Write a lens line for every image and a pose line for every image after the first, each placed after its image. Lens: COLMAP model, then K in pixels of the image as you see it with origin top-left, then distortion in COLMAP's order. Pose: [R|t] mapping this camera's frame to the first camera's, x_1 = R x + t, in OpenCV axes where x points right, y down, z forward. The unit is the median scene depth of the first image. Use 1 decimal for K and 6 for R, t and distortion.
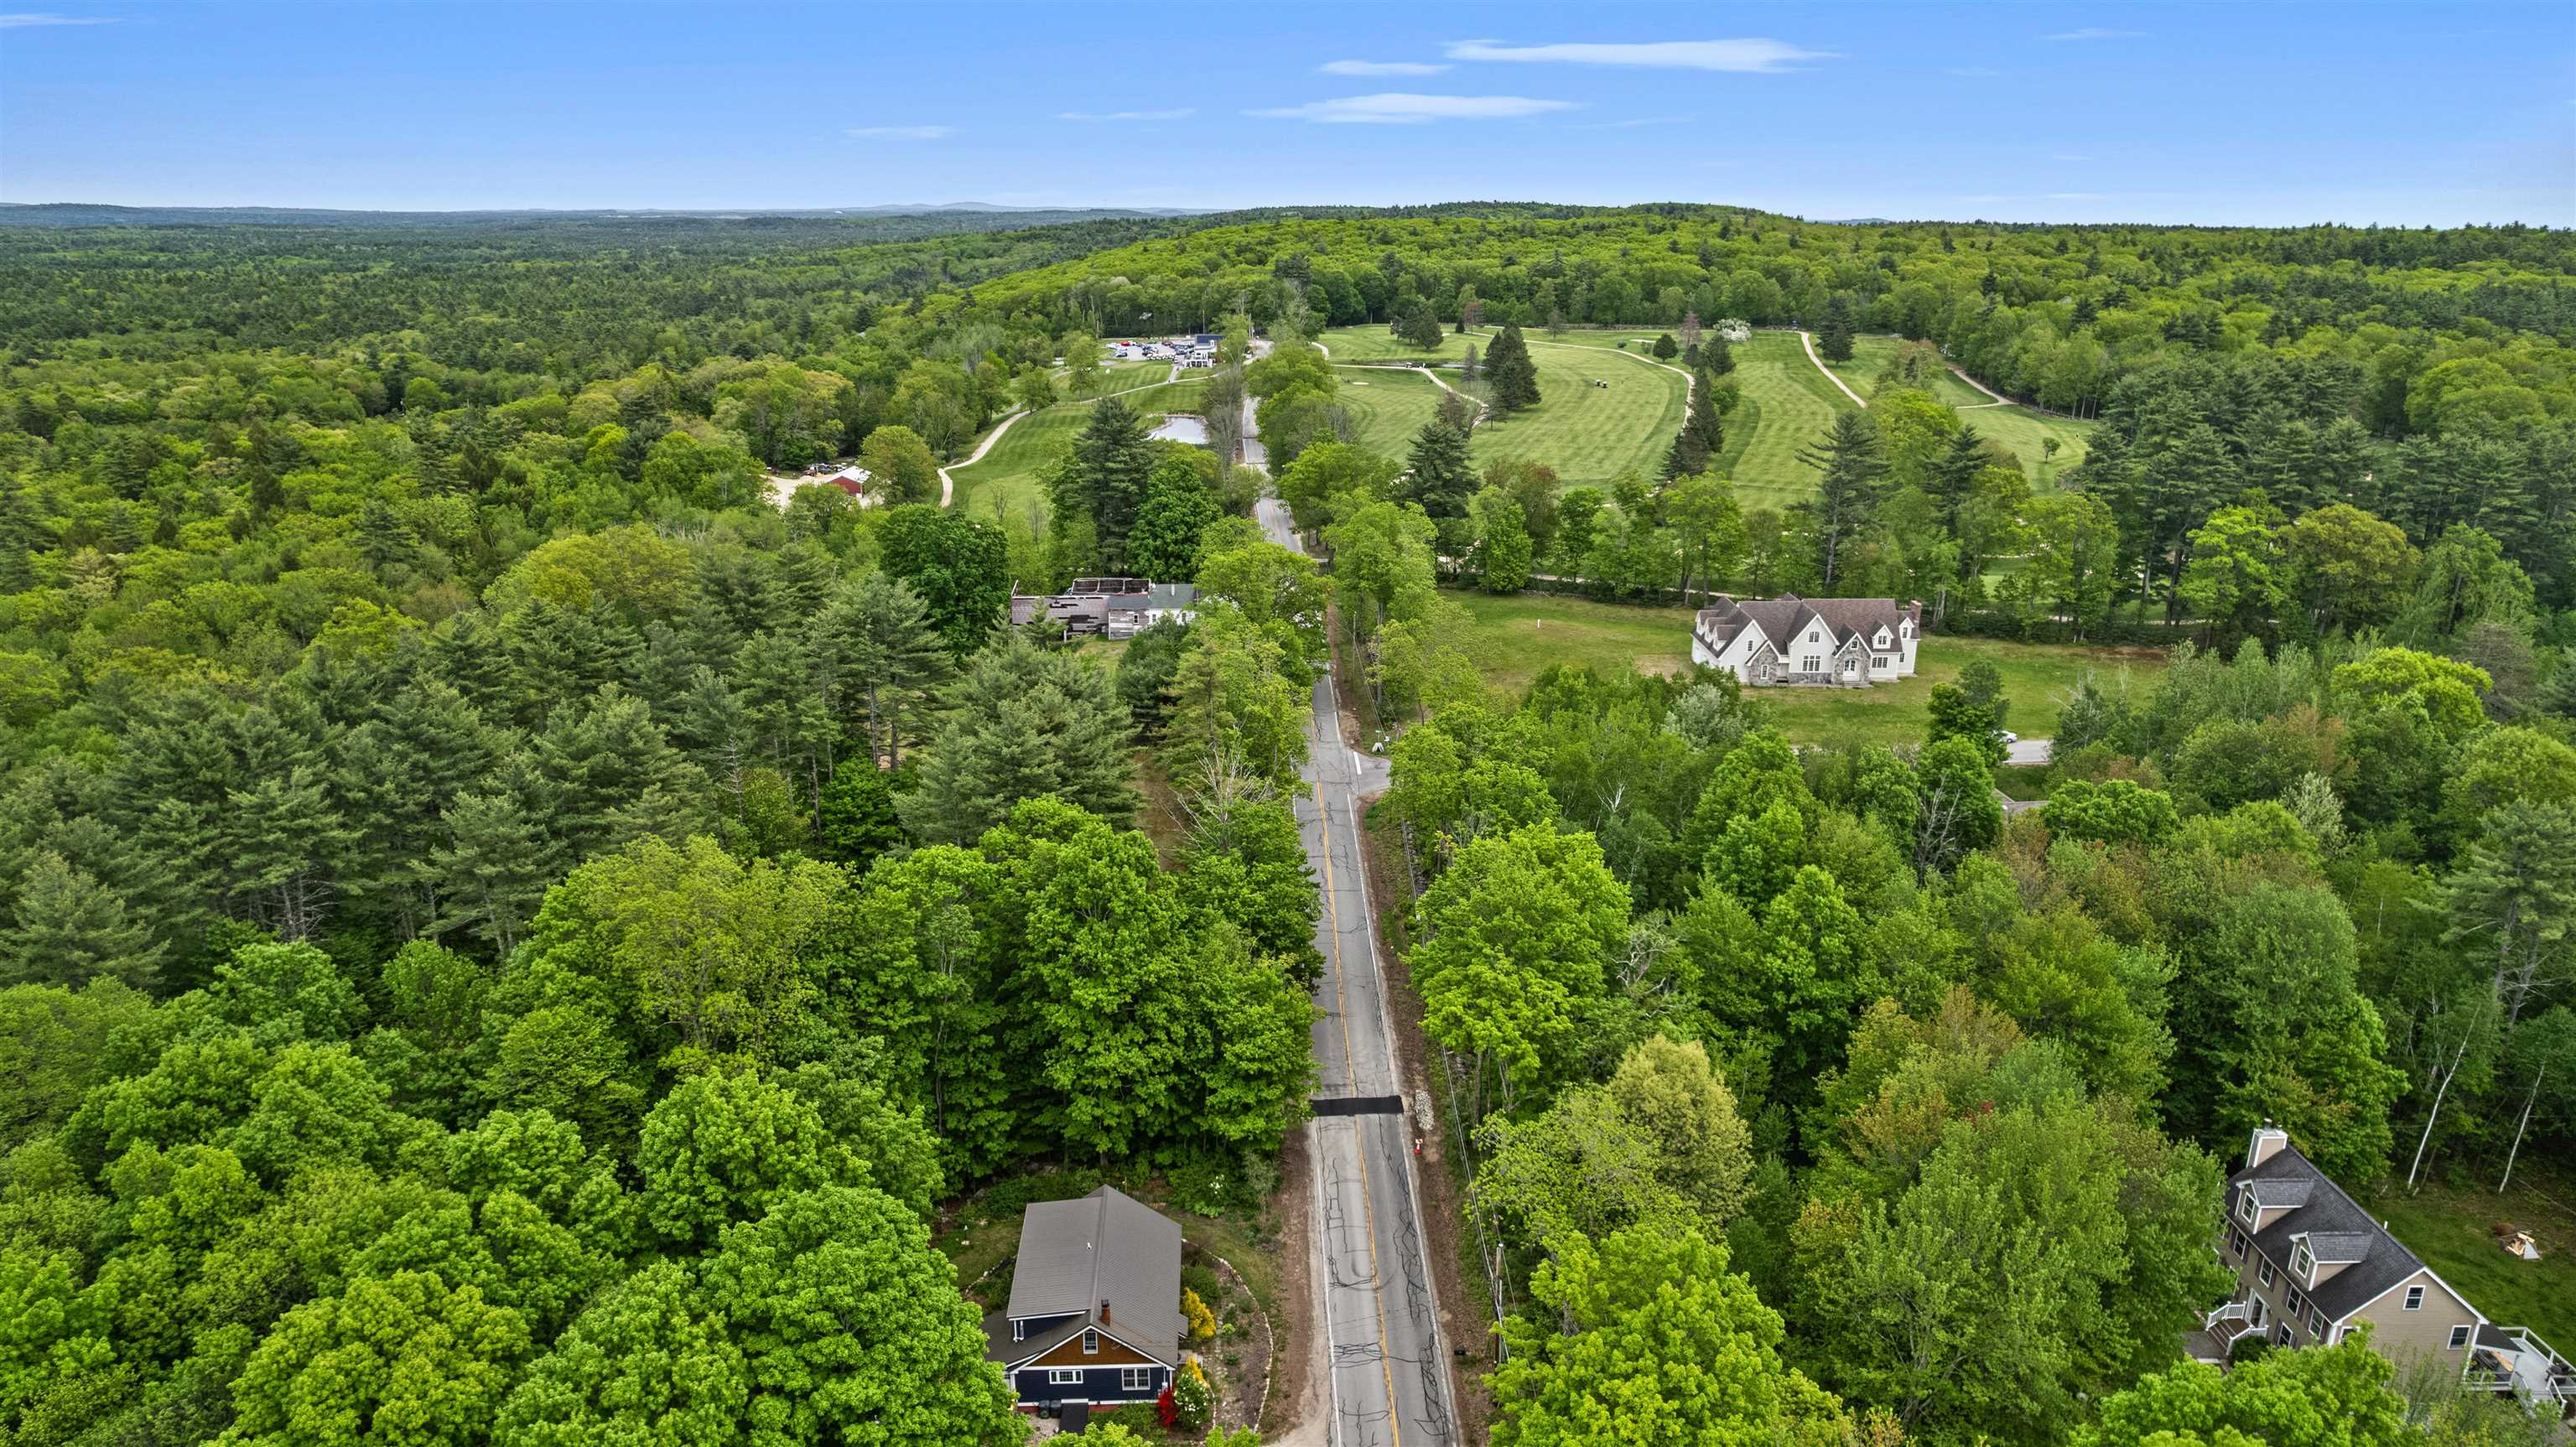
lens RADIAL K [[1617.3, 0, 1288.0], [0, 1617.3, 723.5], [0, 0, 1]] dist [-0.010429, -0.000627]
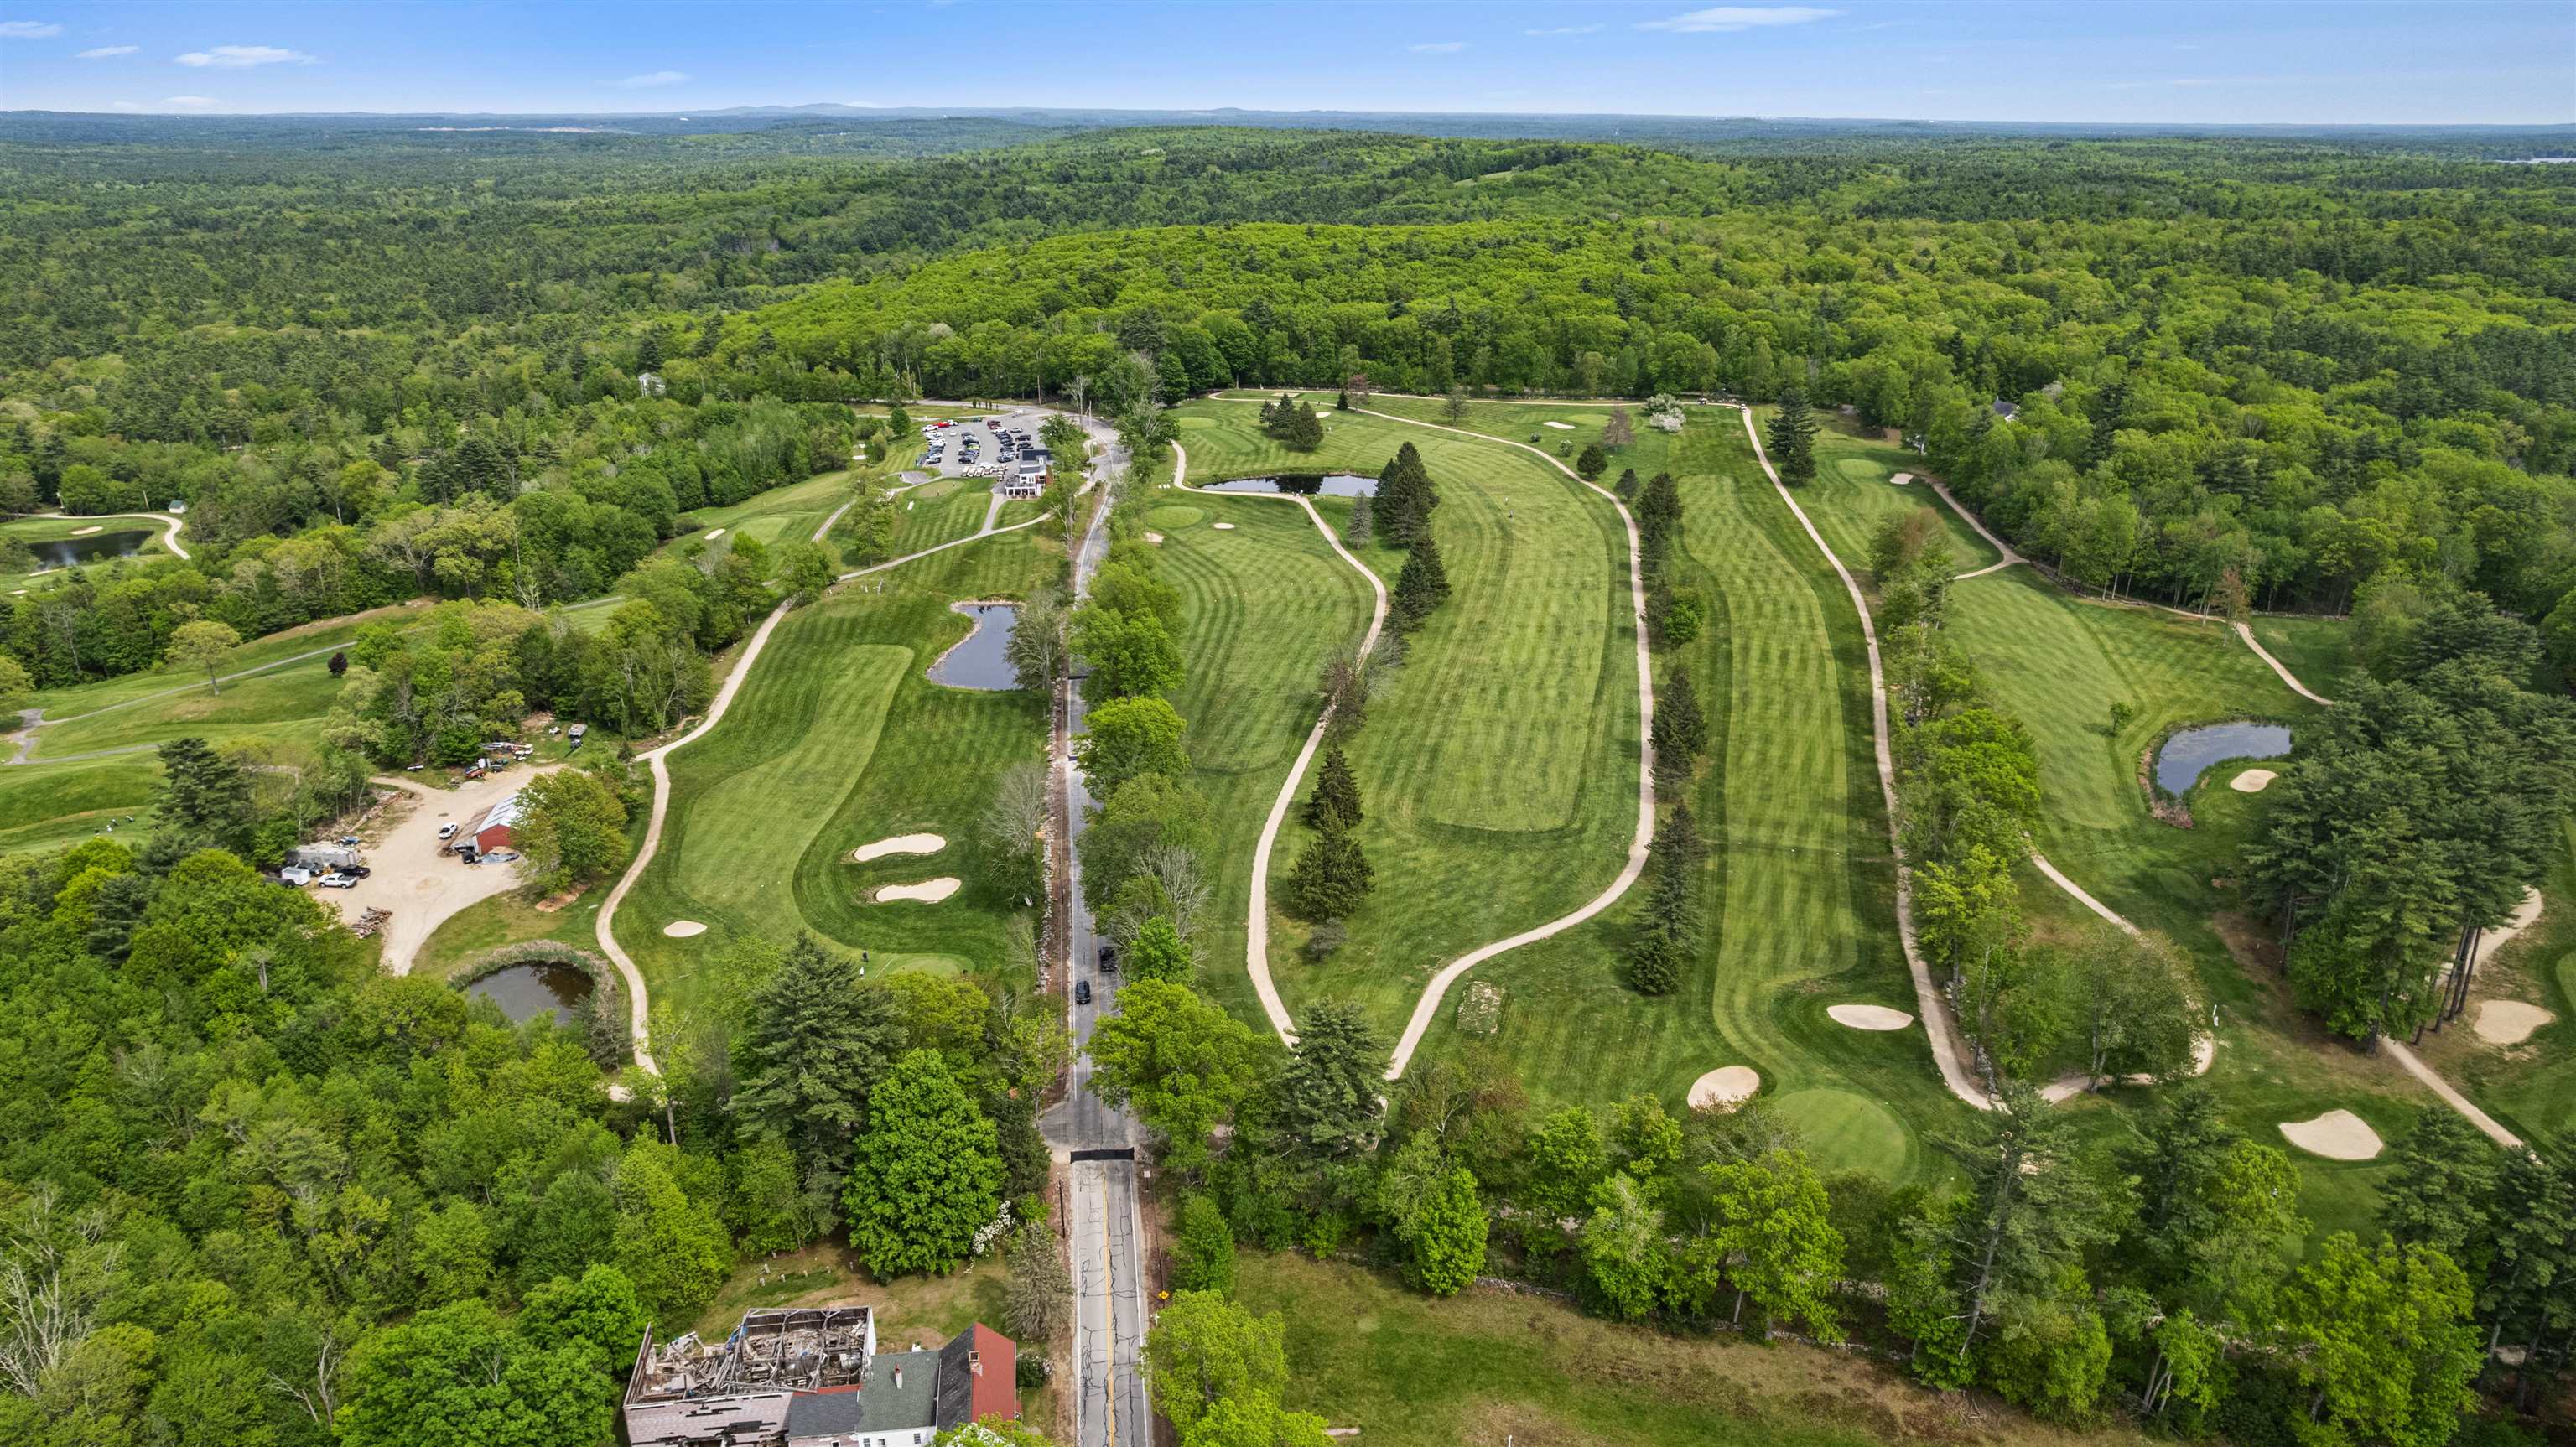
lens RADIAL K [[1617.3, 0, 1288.0], [0, 1617.3, 723.5], [0, 0, 1]] dist [-0.010429, -0.000627]
pose [[0.997029, -0.035830, 0.068184, 0.015078], [0.031718, 0.997666, 0.060463, -0.136290], [-0.070191, -0.058120, 0.995839, 0.158782]]
